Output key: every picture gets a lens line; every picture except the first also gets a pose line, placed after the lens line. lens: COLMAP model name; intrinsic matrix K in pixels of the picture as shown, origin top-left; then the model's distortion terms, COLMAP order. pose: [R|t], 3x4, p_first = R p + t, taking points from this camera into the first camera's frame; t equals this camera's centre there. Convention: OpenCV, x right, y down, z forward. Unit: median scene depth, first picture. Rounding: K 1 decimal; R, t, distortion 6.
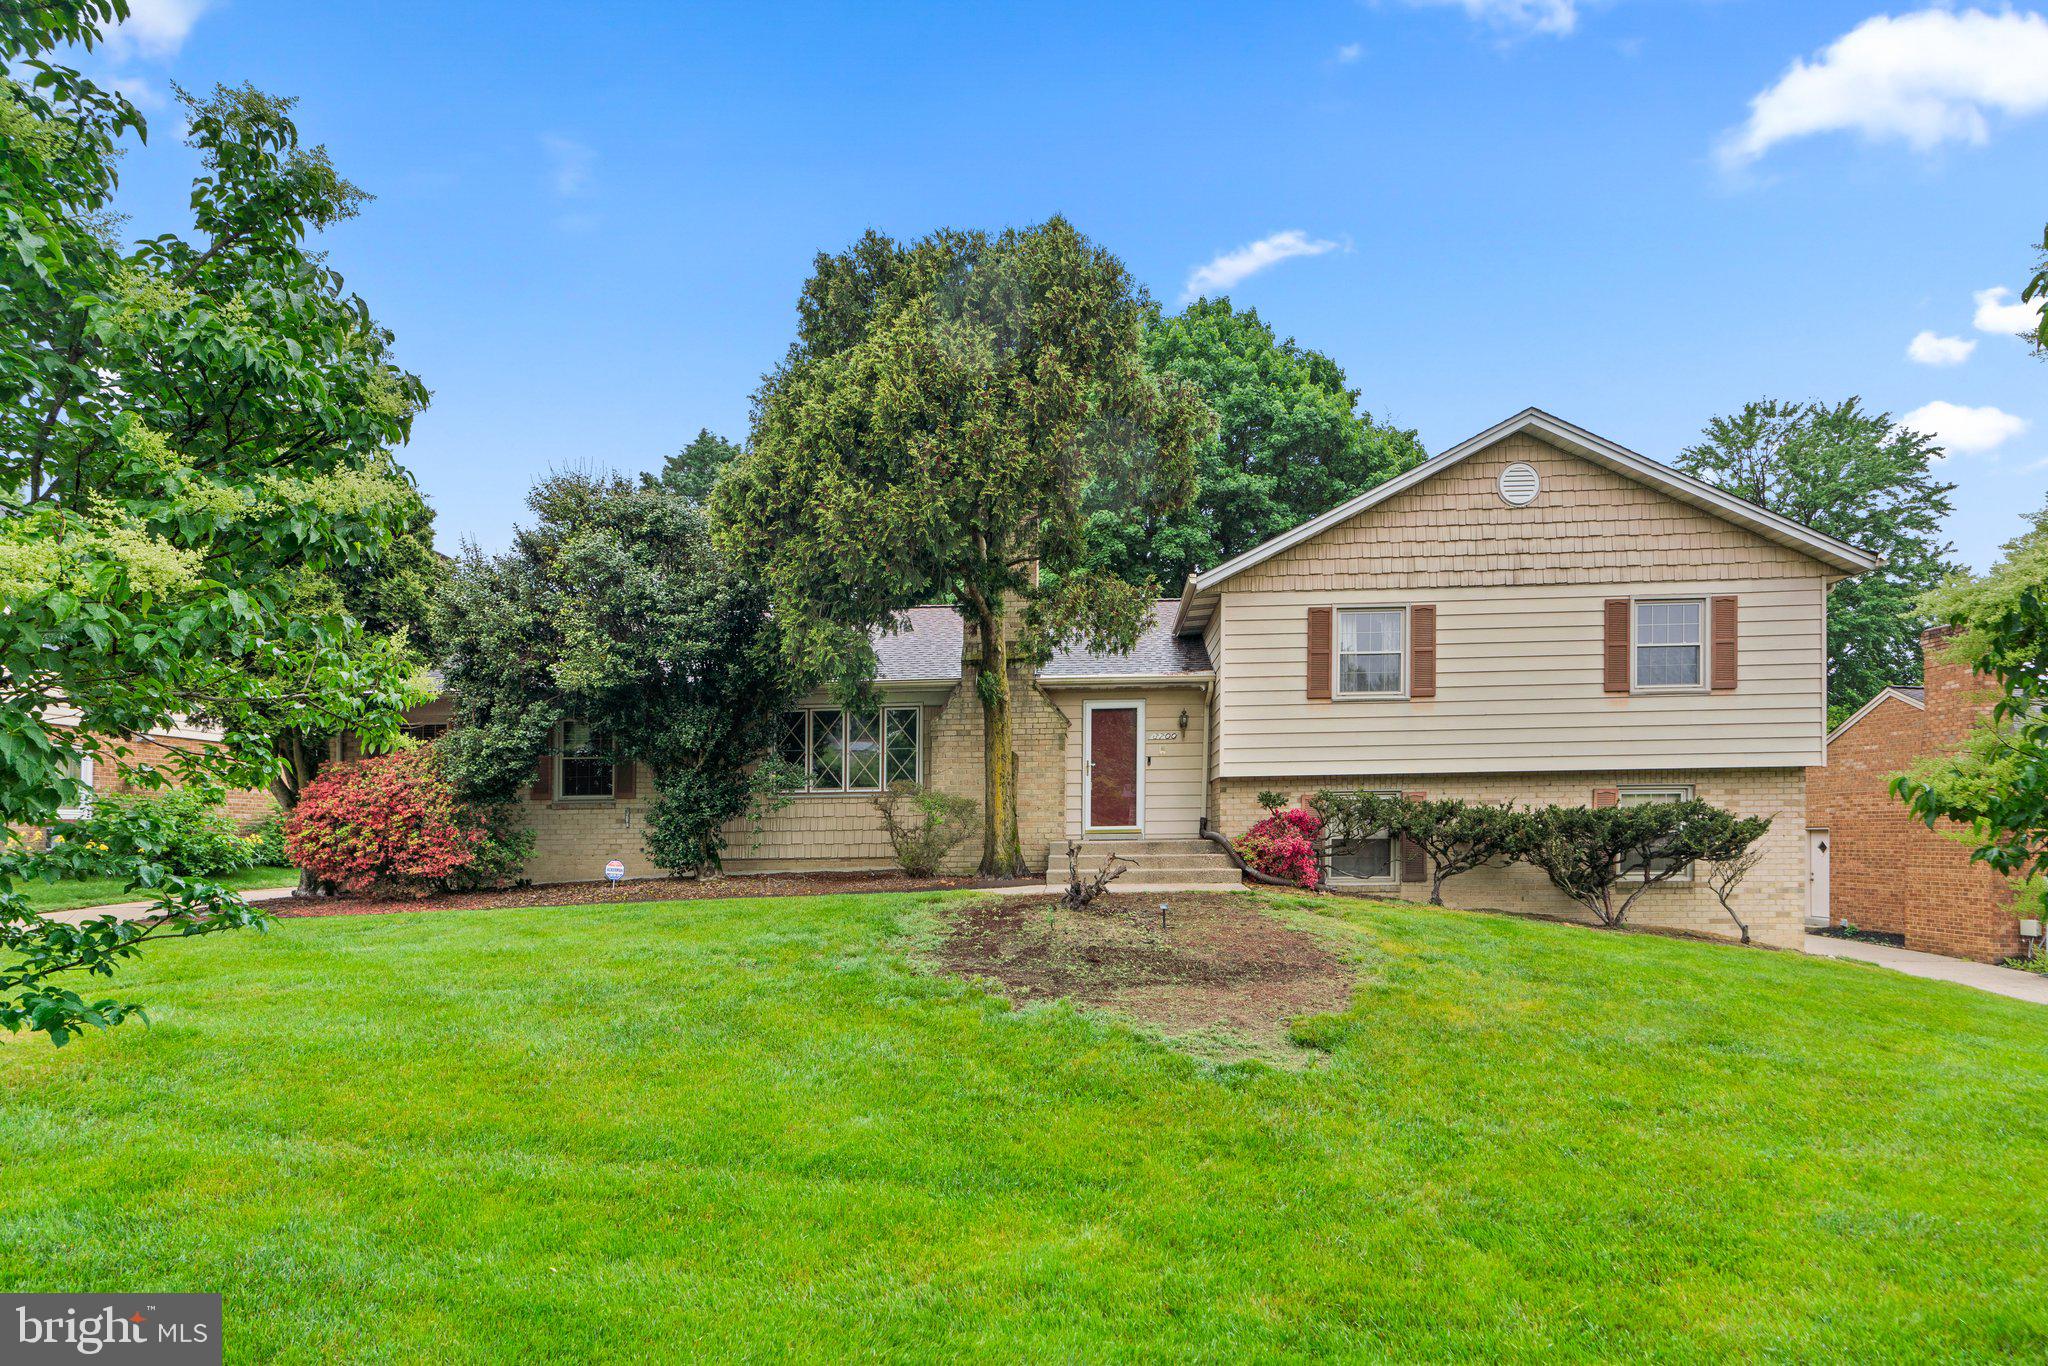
lens RADIAL K [[1069.2, 0, 1022.7], [0, 1069.2, 817.6], [0, 0, 1]] dist [-0.003736, 0.000128]
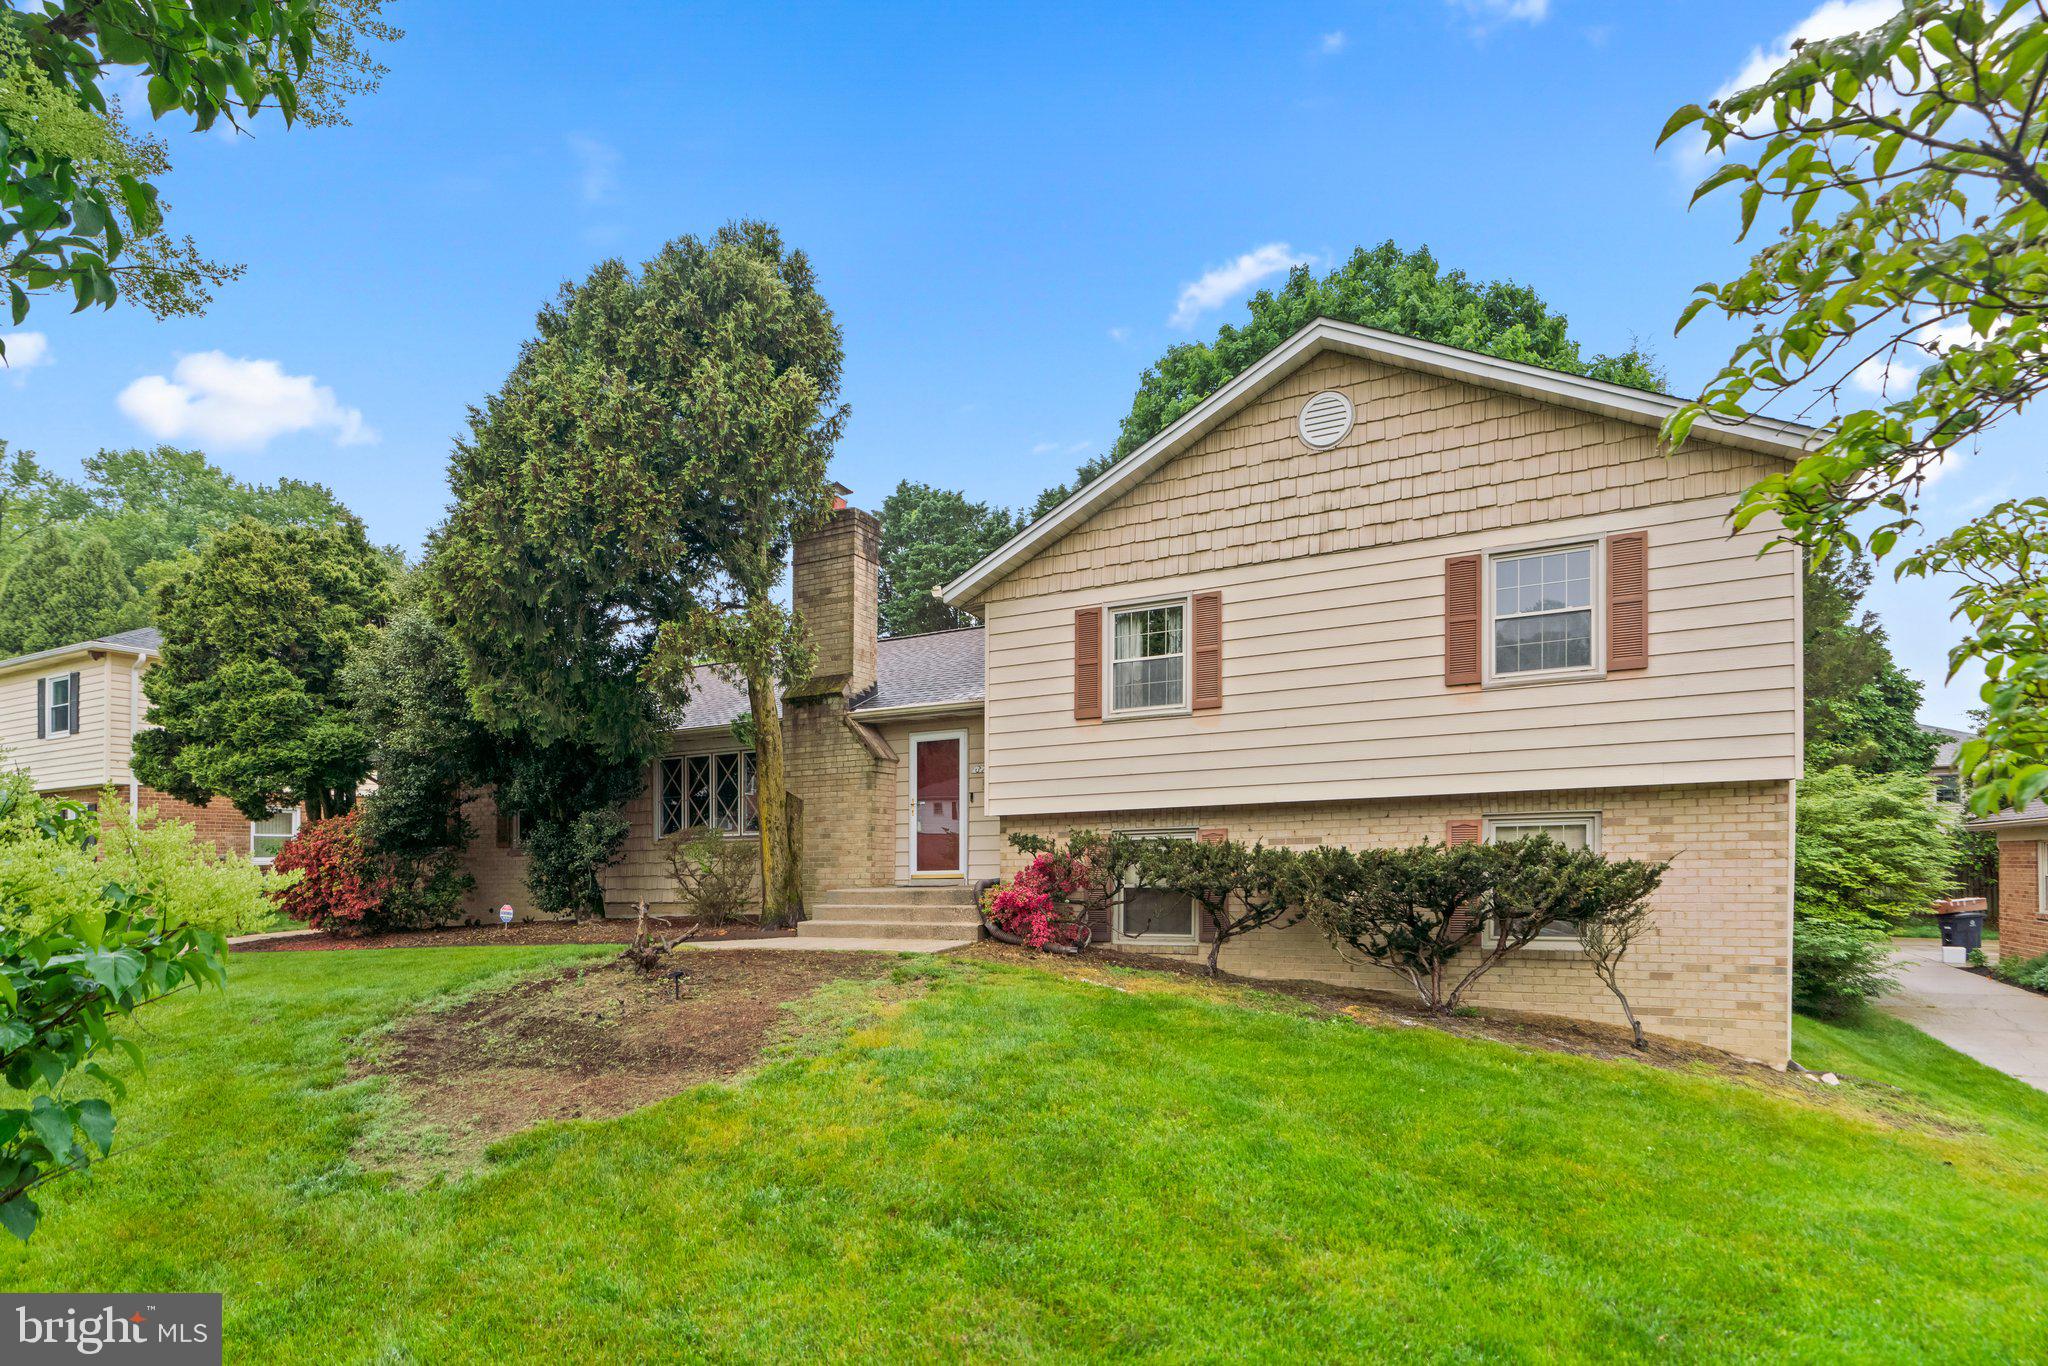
lens RADIAL K [[1060.6, 0, 1087.8], [0, 1060.6, 836.6], [0, 0, 1]] dist [-0.007850, -0.000672]
pose [[0.919034, -0.014900, -0.393896, 0.601438], [0.015243, 0.999881, -0.002258, -0.018337], [0.393883, -0.003929, 0.919152, 0.244826]]
